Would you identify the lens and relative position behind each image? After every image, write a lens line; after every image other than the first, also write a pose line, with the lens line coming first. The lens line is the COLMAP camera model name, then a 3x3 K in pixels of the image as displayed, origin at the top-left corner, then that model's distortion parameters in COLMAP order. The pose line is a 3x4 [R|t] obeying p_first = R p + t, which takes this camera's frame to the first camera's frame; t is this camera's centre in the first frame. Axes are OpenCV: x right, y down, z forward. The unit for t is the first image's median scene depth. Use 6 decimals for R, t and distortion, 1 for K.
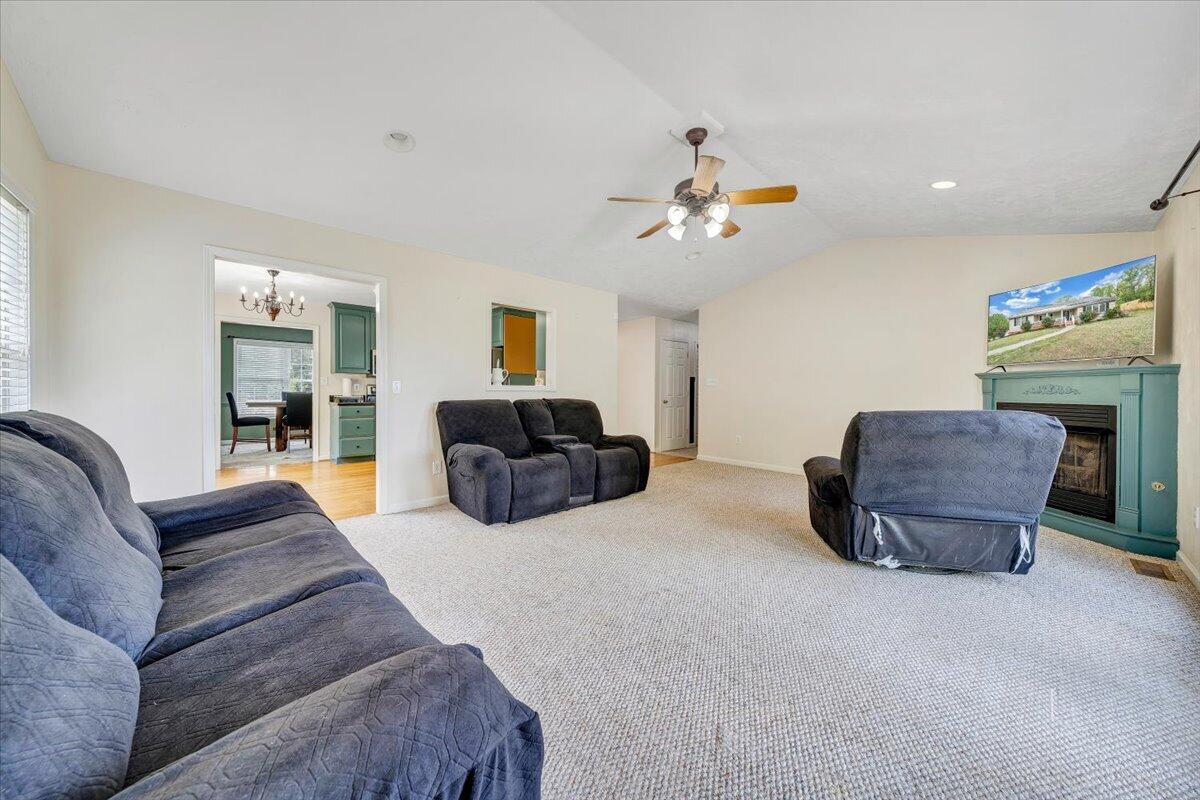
lens RADIAL K [[412.6, 0, 593.3], [0, 412.6, 393.2], [0, 0, 1]] dist [-0.001718, 0.000084]
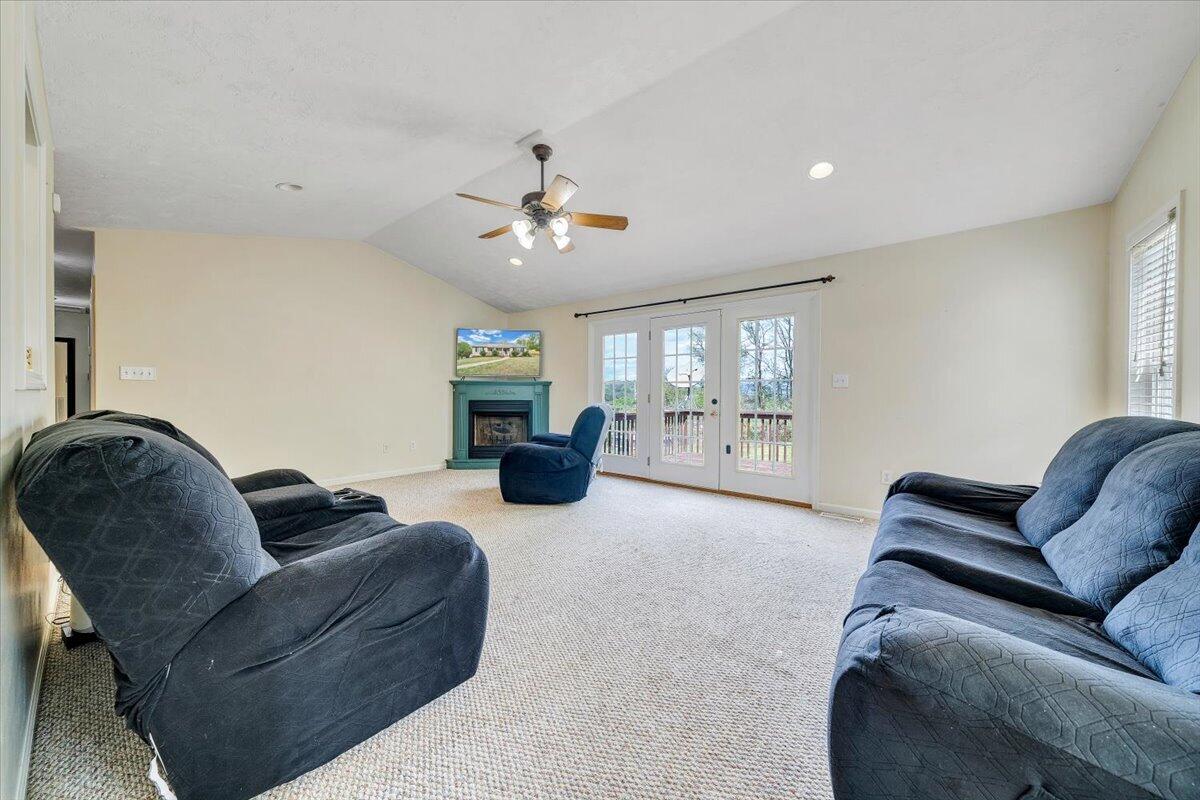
lens RADIAL K [[418.1, 0, 600.6], [0, 418.1, 390.6], [0, 0, 1]] dist [-0.000996, -0.000188]
pose [[-0.128022, -0.007742, 0.991741, -0.701364], [-0.002744, 0.999968, 0.007452, -0.027785], [-0.991767, -0.001767, -0.128040, 0.778984]]
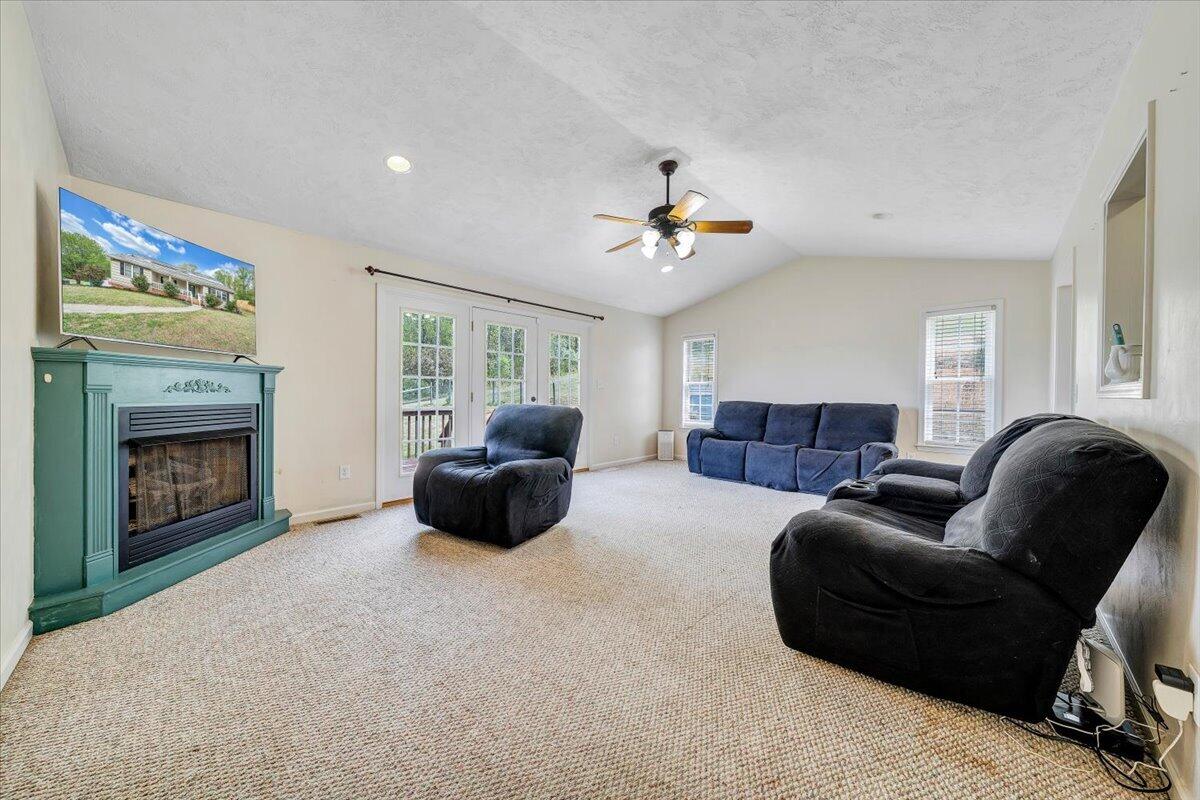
lens RADIAL K [[418.1, 0, 600.6], [0, 418.1, 390.6], [0, 0, 1]] dist [-0.000996, -0.000188]
pose [[-0.996974, -0.014400, -0.076394, 0.421572], [-0.014246, 0.999895, -0.002559, -0.008829], [0.076423, -0.001463, -0.997074, 1.754952]]
